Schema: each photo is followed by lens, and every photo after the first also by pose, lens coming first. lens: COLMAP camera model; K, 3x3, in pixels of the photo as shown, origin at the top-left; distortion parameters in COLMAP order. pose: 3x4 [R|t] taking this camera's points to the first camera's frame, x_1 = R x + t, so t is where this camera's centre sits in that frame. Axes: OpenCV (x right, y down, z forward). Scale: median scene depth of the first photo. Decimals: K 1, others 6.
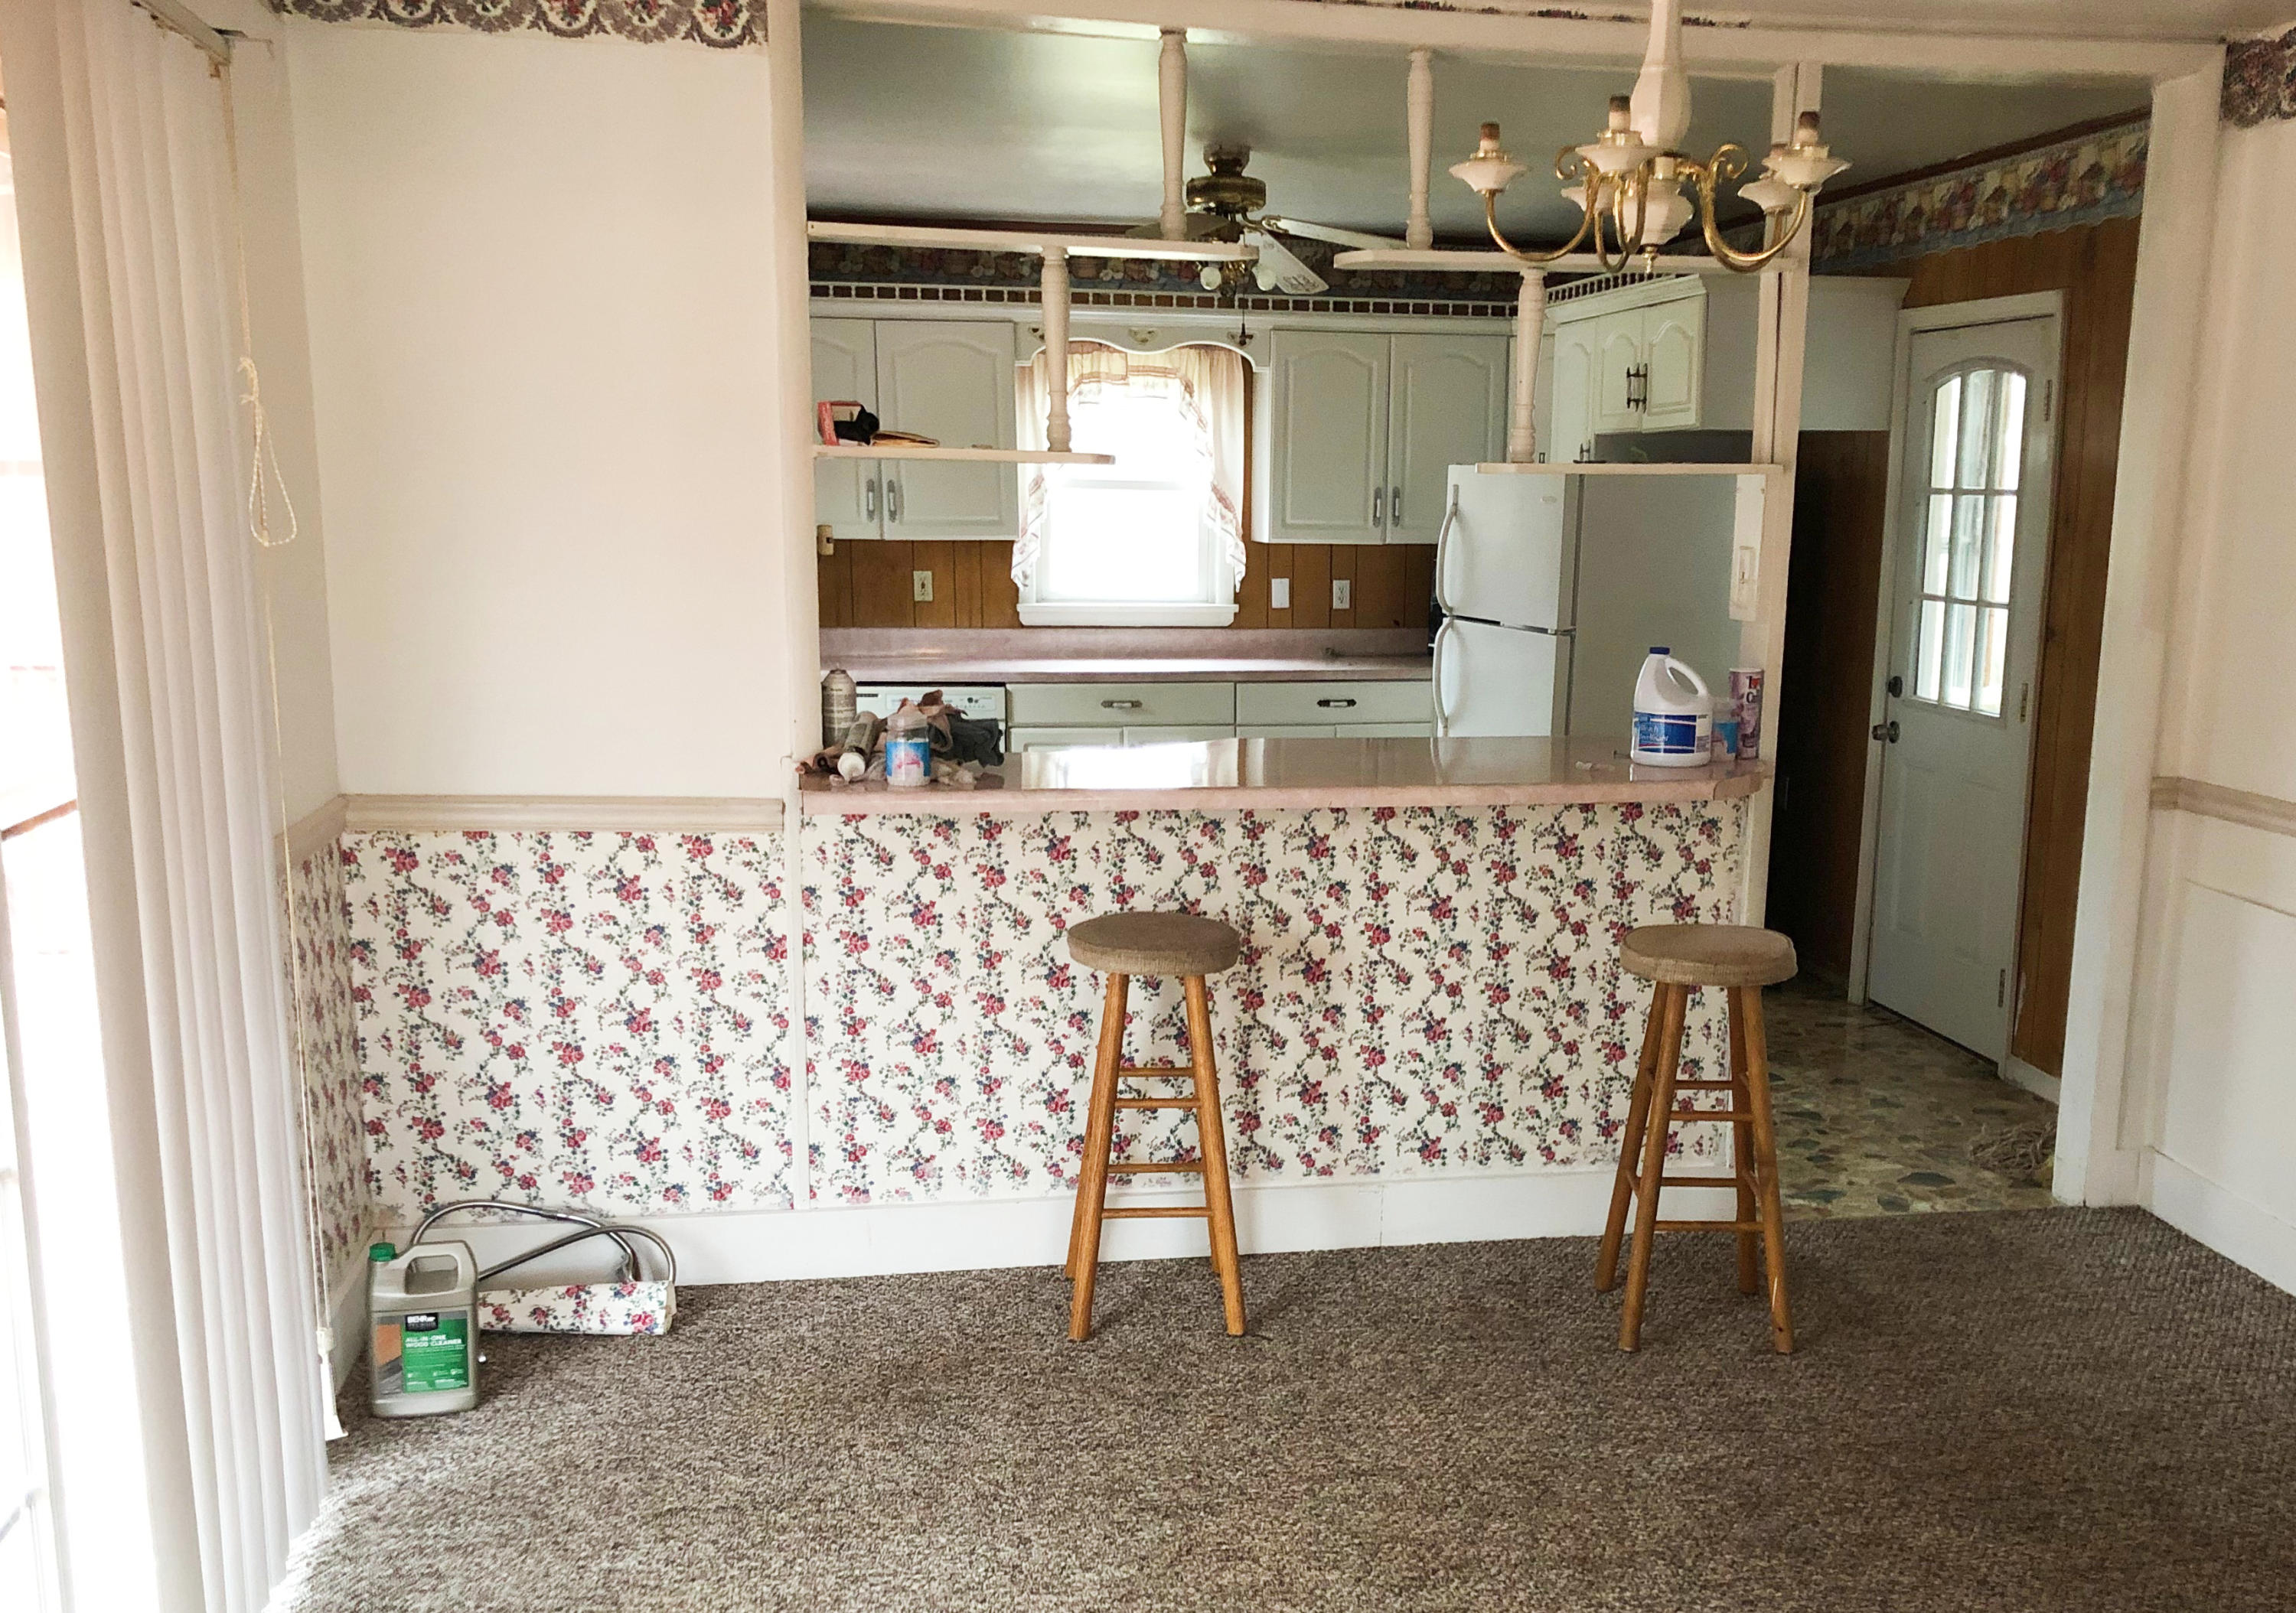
lens RADIAL K [[1920.0, 0, 1147.3], [0, 1920.0, 801.6], [0, 0, 1]] dist [-0.003517, -0.000675]
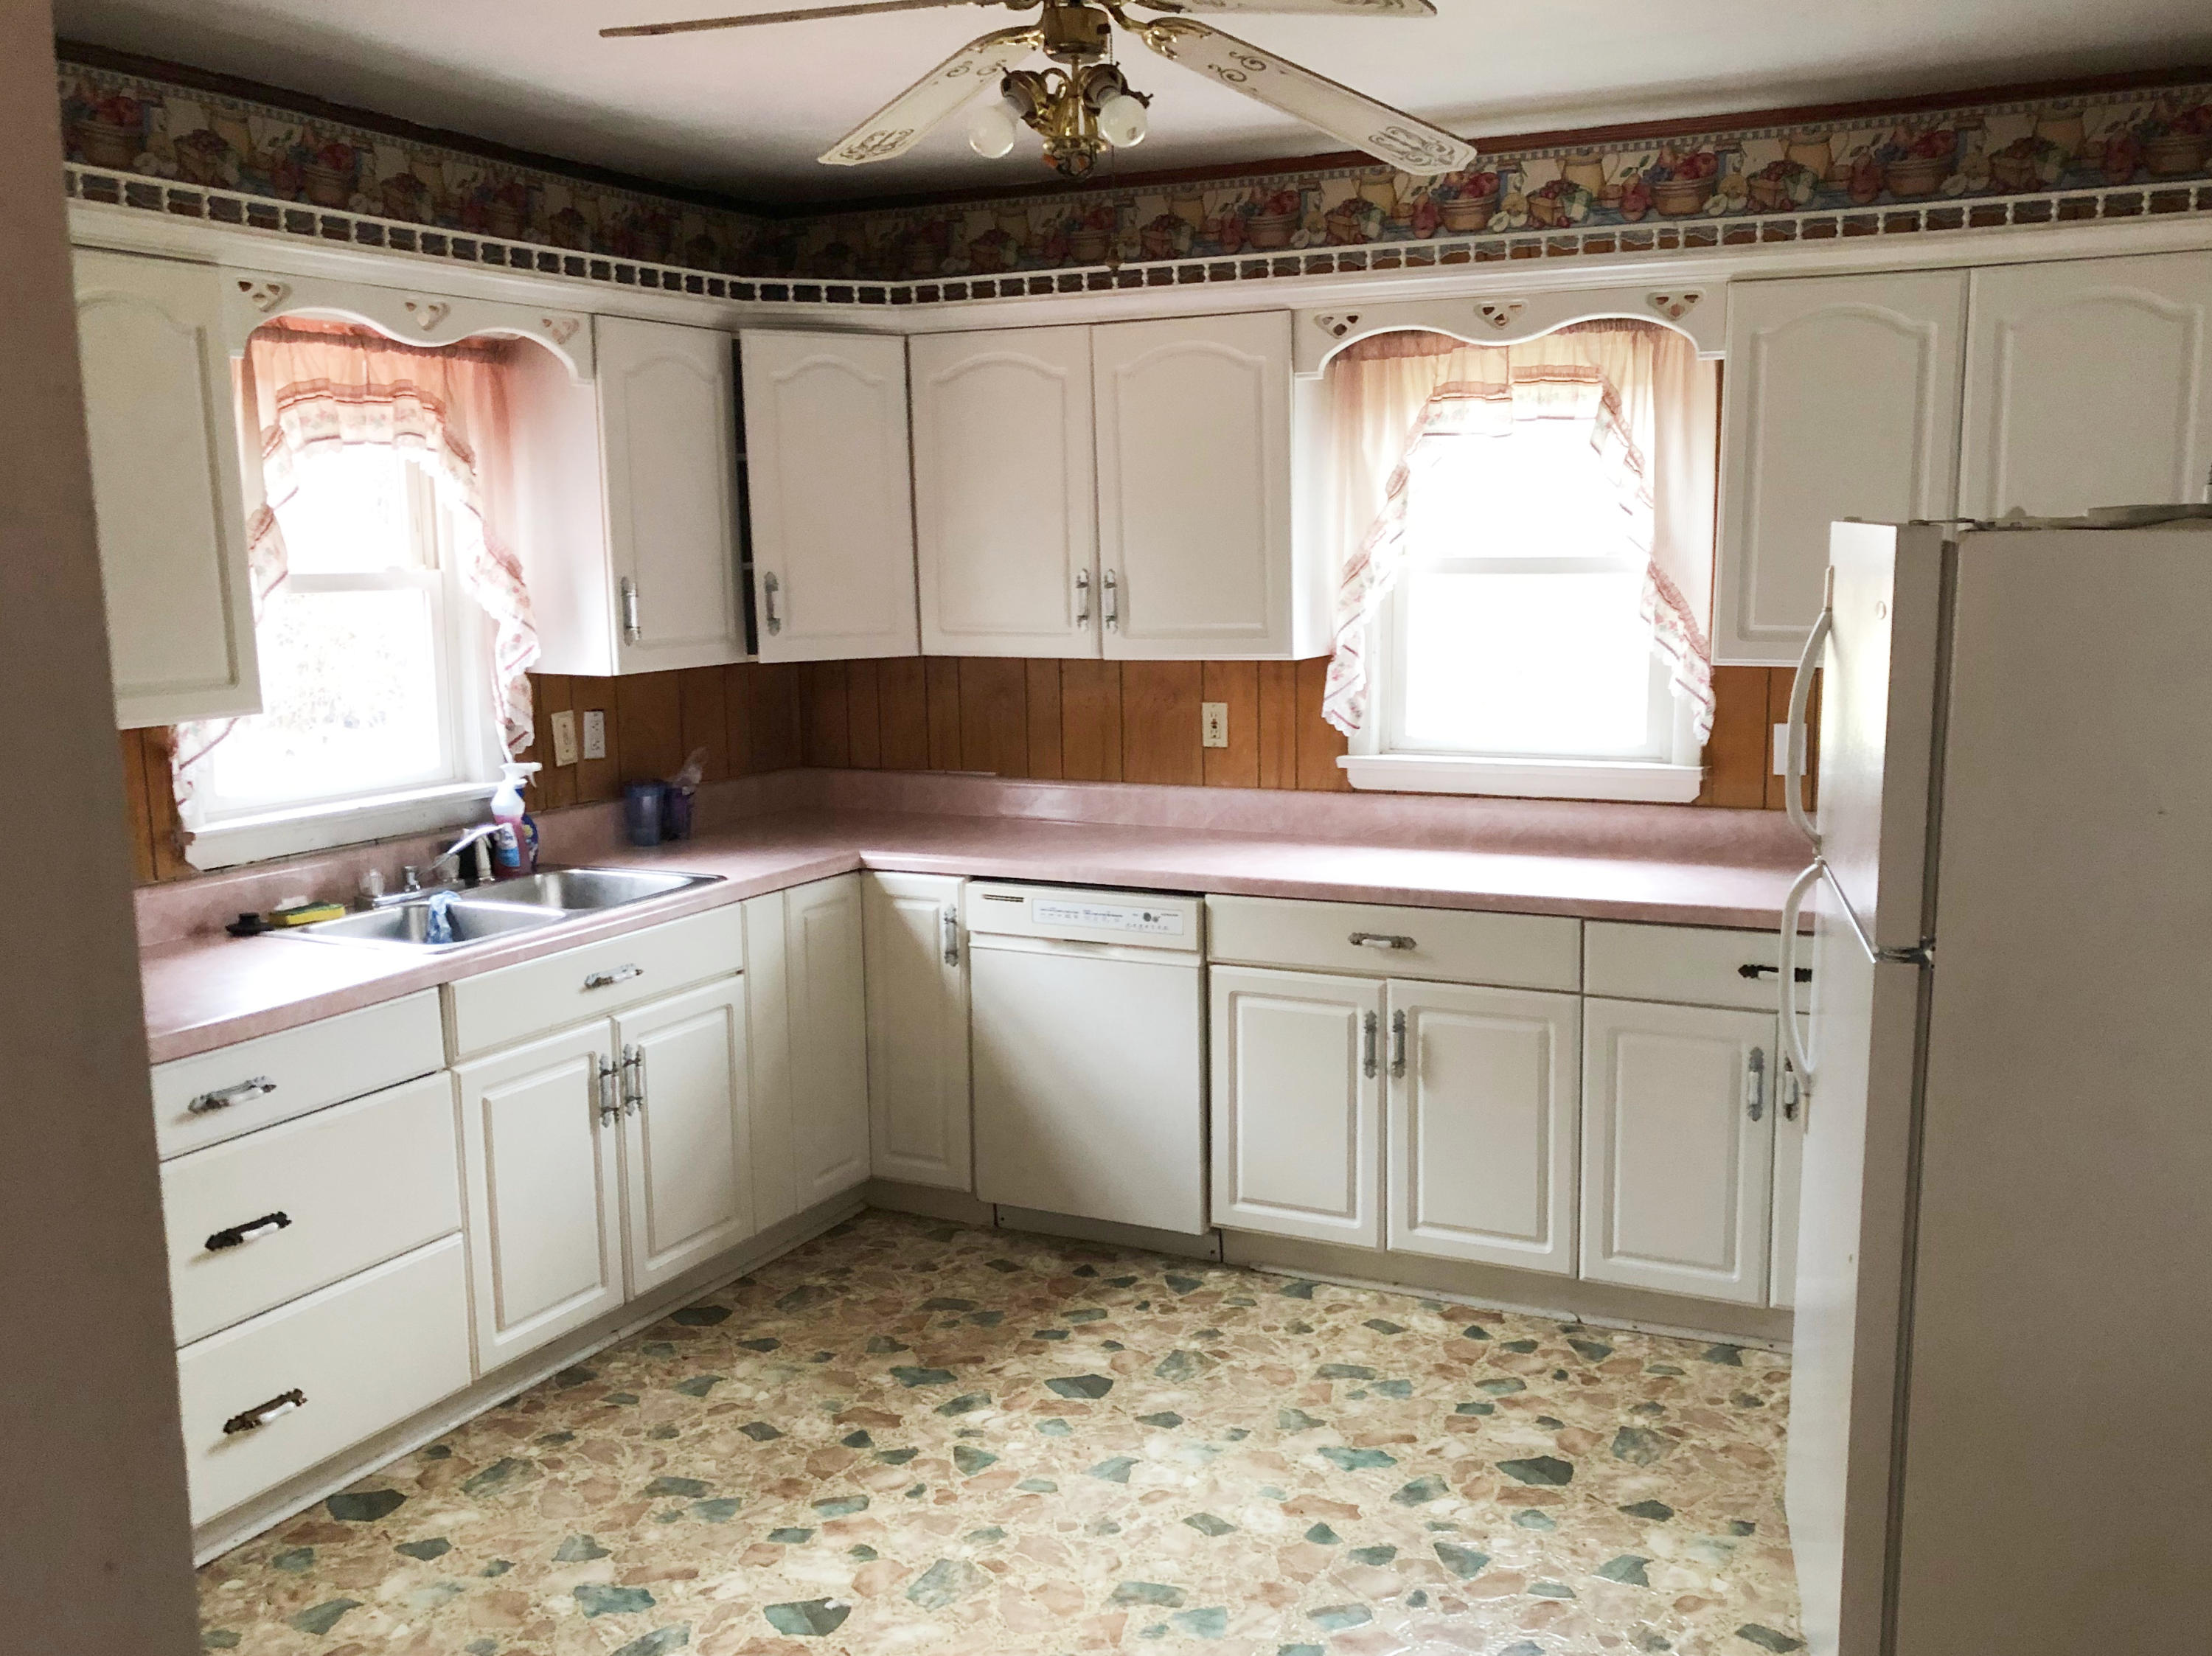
lens RADIAL K [[1853.9, 0, 1110.2], [0, 1853.9, 843.7], [0, 0, 1]] dist [0.002567, -0.008186]
pose [[0.844490, 0.057707, -0.532454, 0.201198], [-0.067398, 0.997725, 0.001239, -0.070439], [0.531314, 0.034840, 0.846458, 0.443198]]
